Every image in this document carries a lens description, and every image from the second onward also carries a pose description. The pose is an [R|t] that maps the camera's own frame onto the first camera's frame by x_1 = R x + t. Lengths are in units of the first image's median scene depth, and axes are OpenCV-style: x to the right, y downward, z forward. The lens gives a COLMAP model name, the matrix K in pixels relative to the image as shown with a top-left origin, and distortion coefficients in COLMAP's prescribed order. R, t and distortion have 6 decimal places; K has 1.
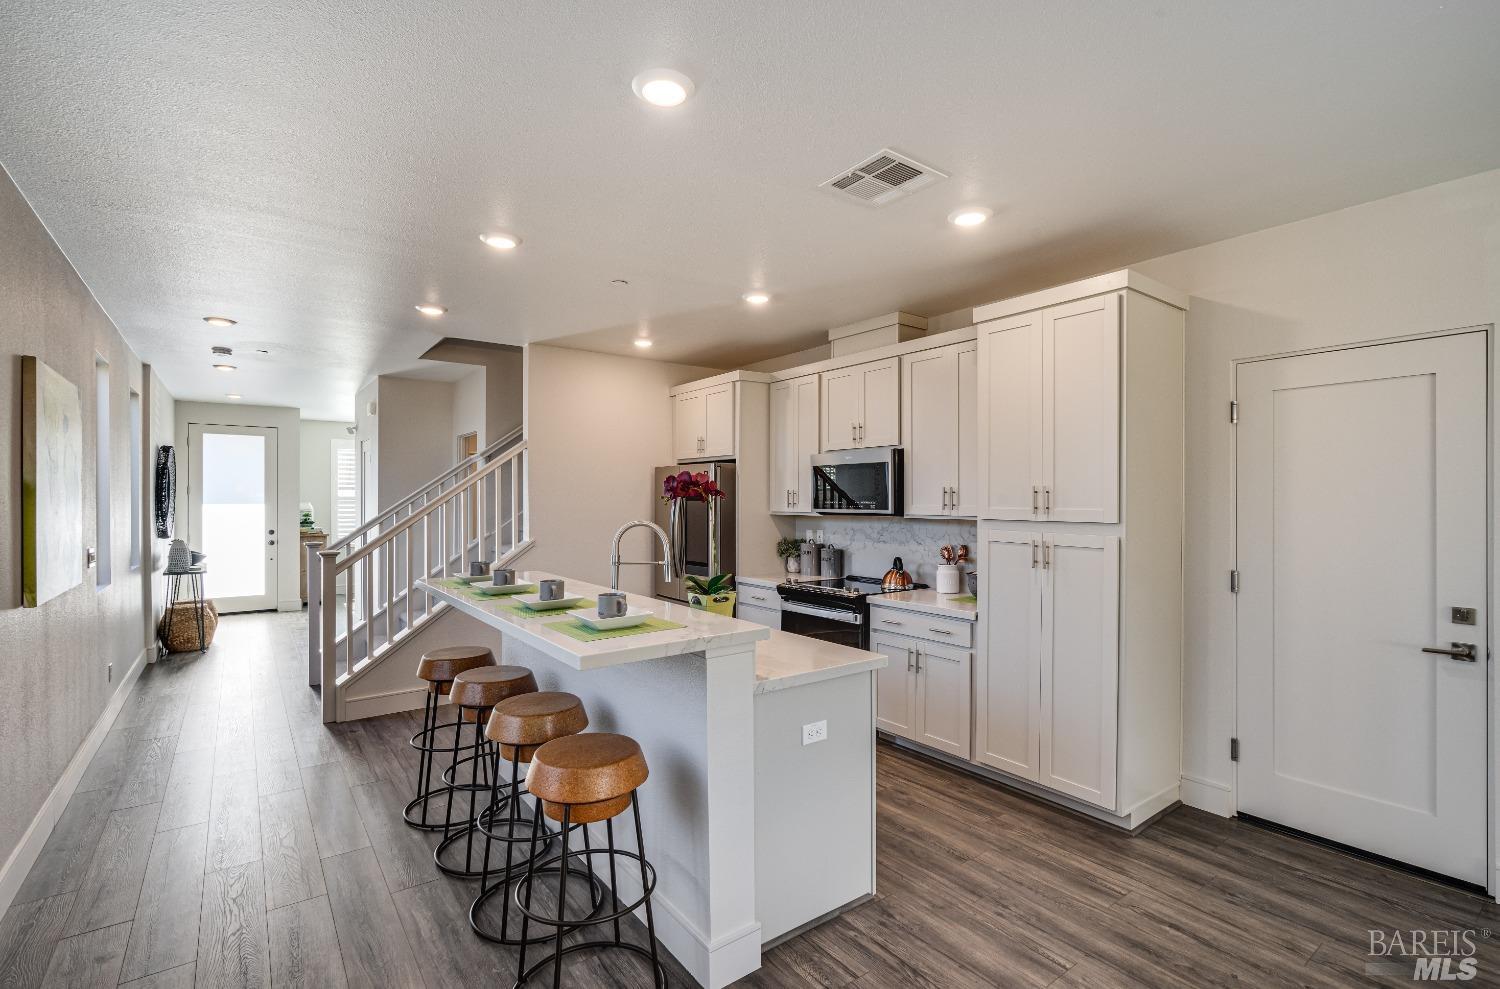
lens RADIAL K [[687.3, 0, 748.7], [0, 687.3, 496.3], [0, 0, 1]] dist [0.003404, 0.000542]
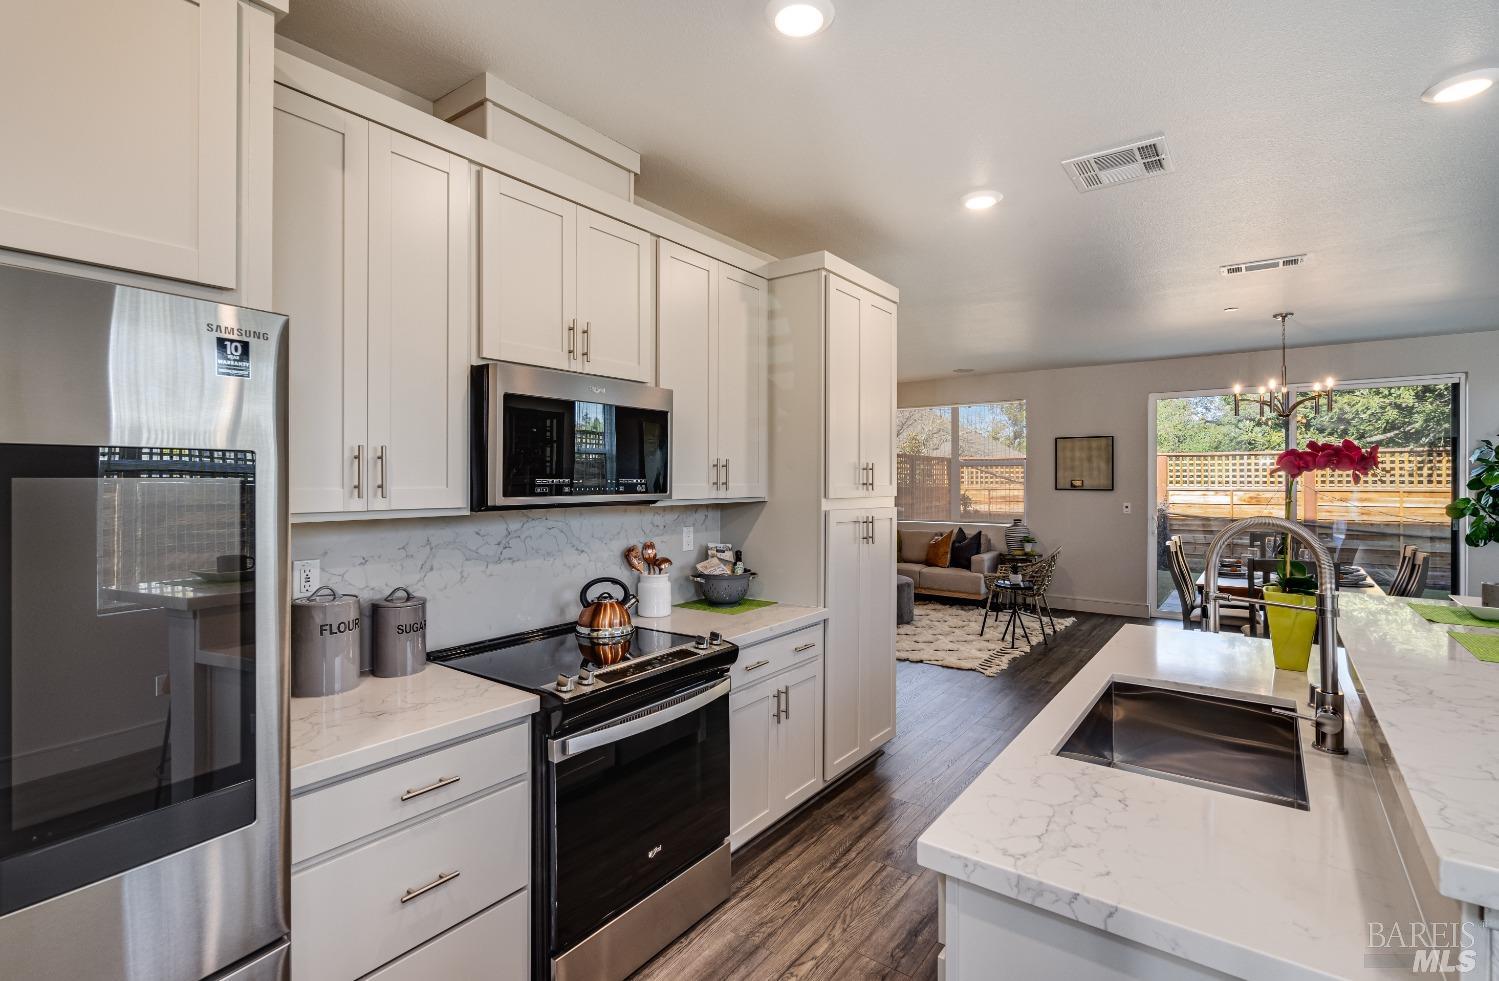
lens RADIAL K [[688.7, 0, 752.0], [0, 688.7, 481.4], [0, 0, 1]] dist [-0.002263, 0.000205]
pose [[-0.289816, 0.001542, 0.957081, -0.397309], [0.000963, 0.999999, -0.001320, 0.011211], [-0.957082, 0.000539, -0.289817, 1.152610]]
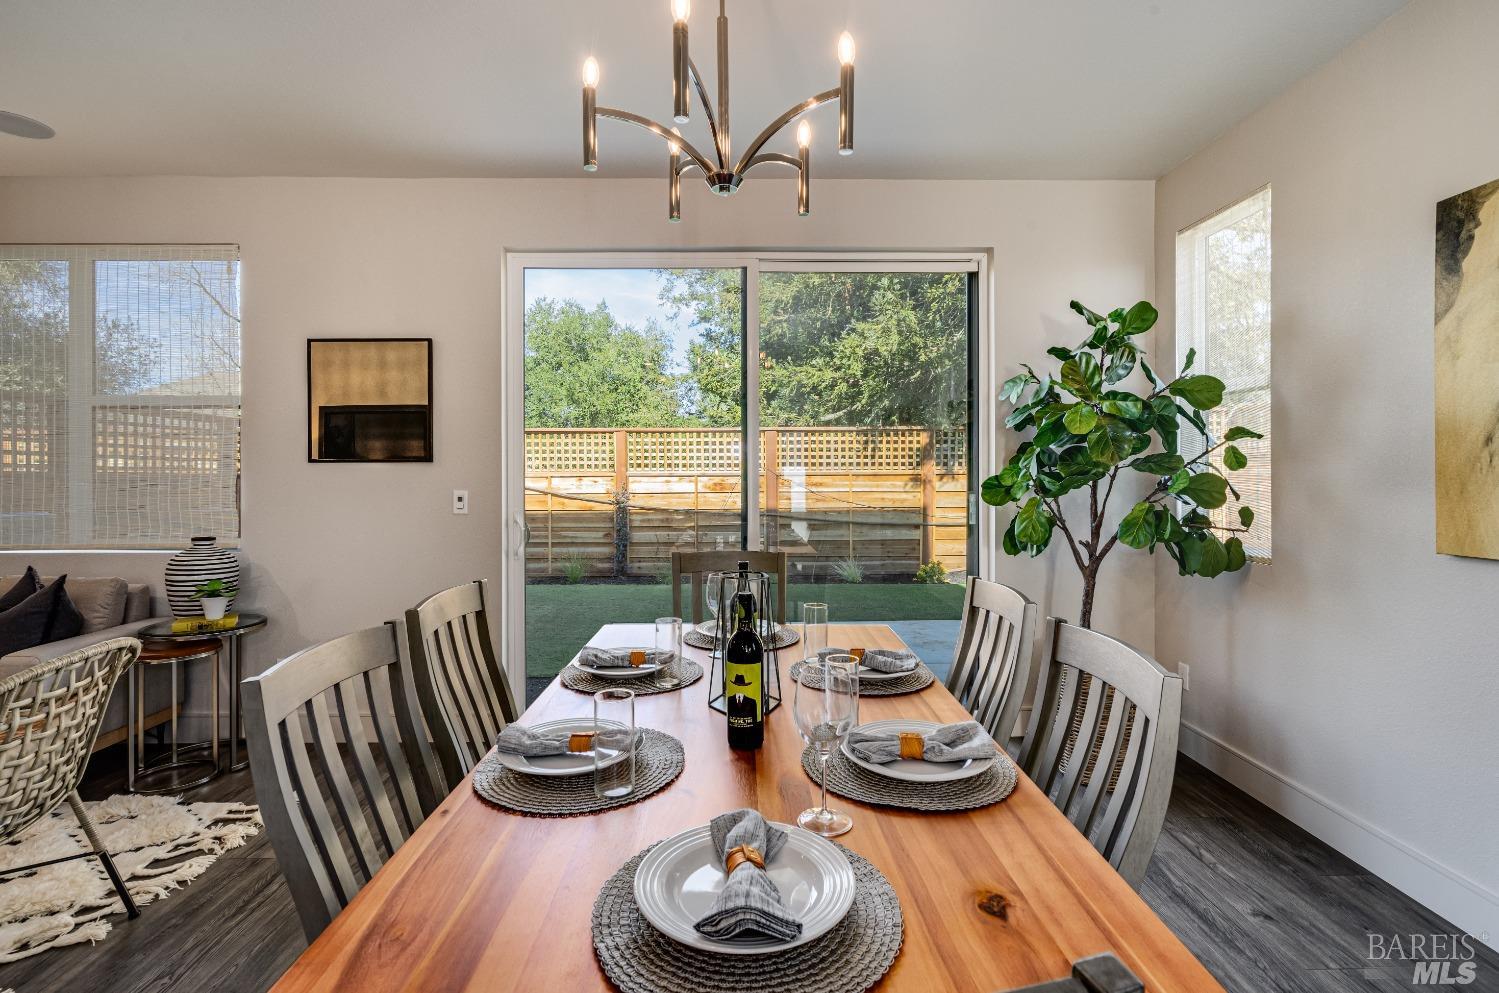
lens RADIAL K [[686.9, 0, 739.0], [0, 686.9, 477.5], [0, 0, 1]] dist [0.003404, 0.000542]
pose [[-0.802977, 0.004804, 0.595991, -0.179314], [0.006745, 0.999977, 0.001026, 0.024495], [-0.595972, 0.004844, -0.802990, 0.836437]]
